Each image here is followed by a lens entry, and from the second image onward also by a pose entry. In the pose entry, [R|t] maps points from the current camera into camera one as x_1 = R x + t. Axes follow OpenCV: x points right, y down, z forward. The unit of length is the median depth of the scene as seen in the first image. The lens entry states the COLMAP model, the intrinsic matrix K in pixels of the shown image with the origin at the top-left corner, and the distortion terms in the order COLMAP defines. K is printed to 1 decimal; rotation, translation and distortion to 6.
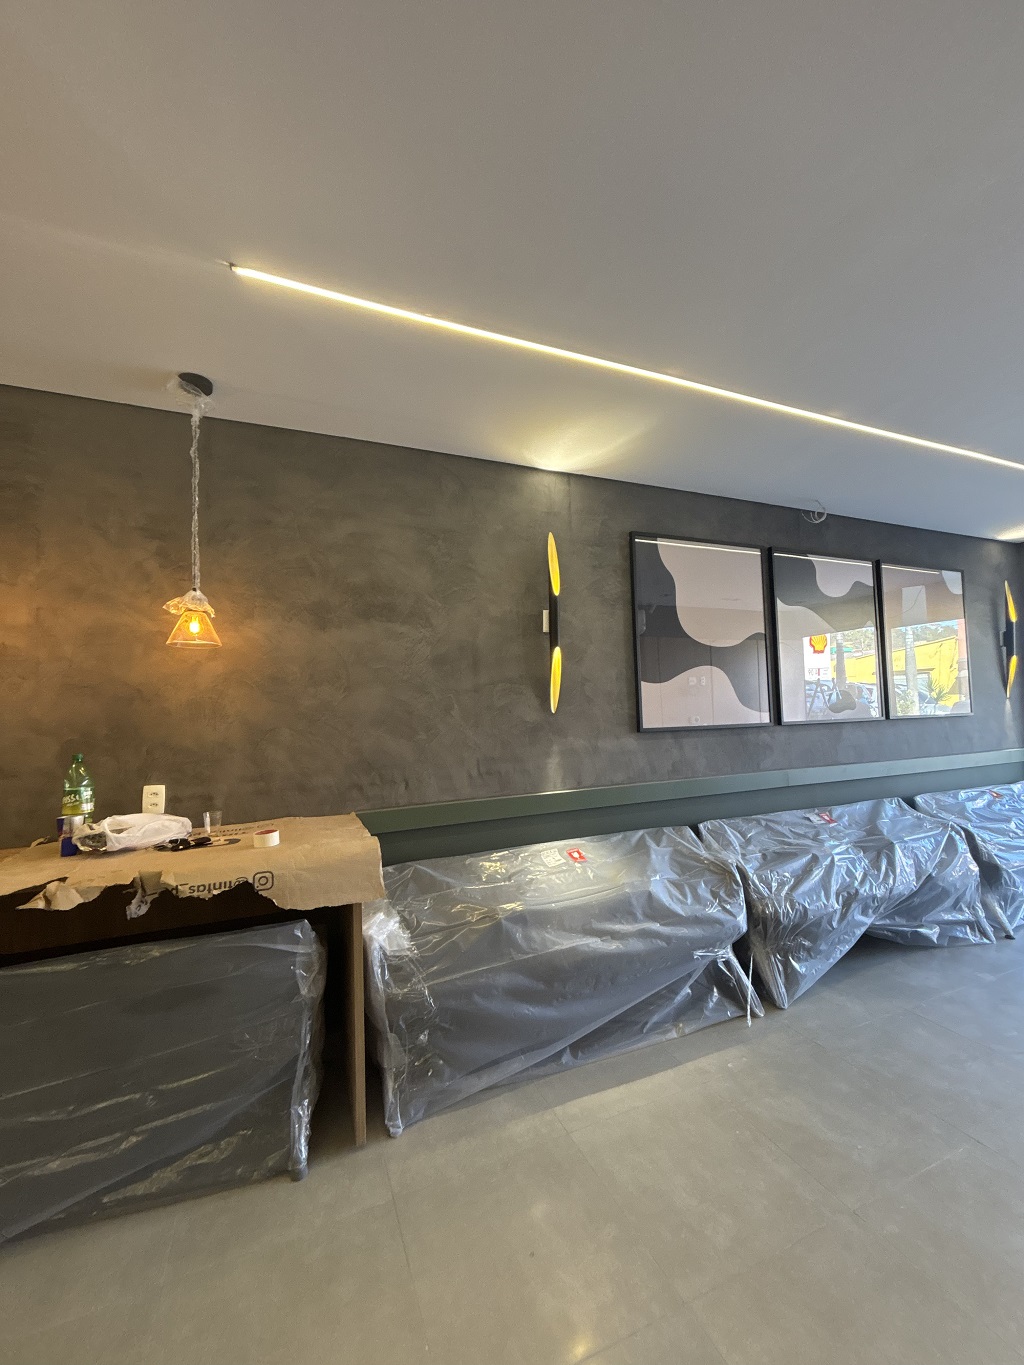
lens RADIAL K [[558.1, 0, 513.6], [0, 558.1, 680.7], [0, 0, 1]] dist [0.011127, -0.000487]
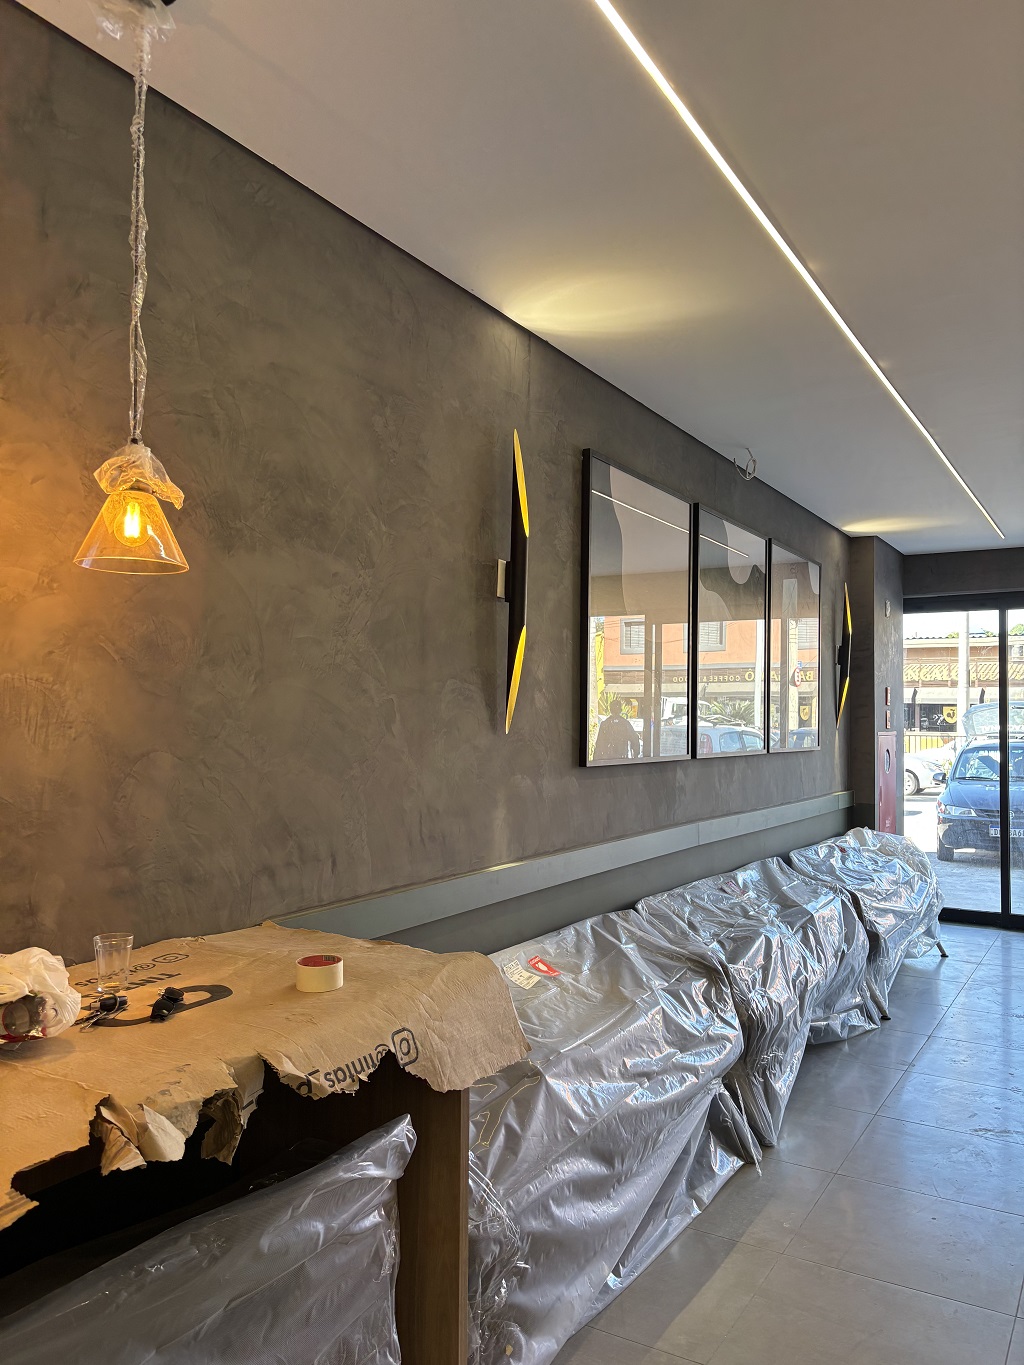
lens RADIAL K [[1032.8, 0, 515.8], [0, 1032.8, 689.0], [0, 0, 1]] dist [0.051042, -0.060969]
pose [[0.810735, 0.053935, 0.582923, -0.624458], [-0.063535, 0.997972, -0.003972, 0.015387], [-0.581955, -0.033816, 0.812518, 0.111032]]
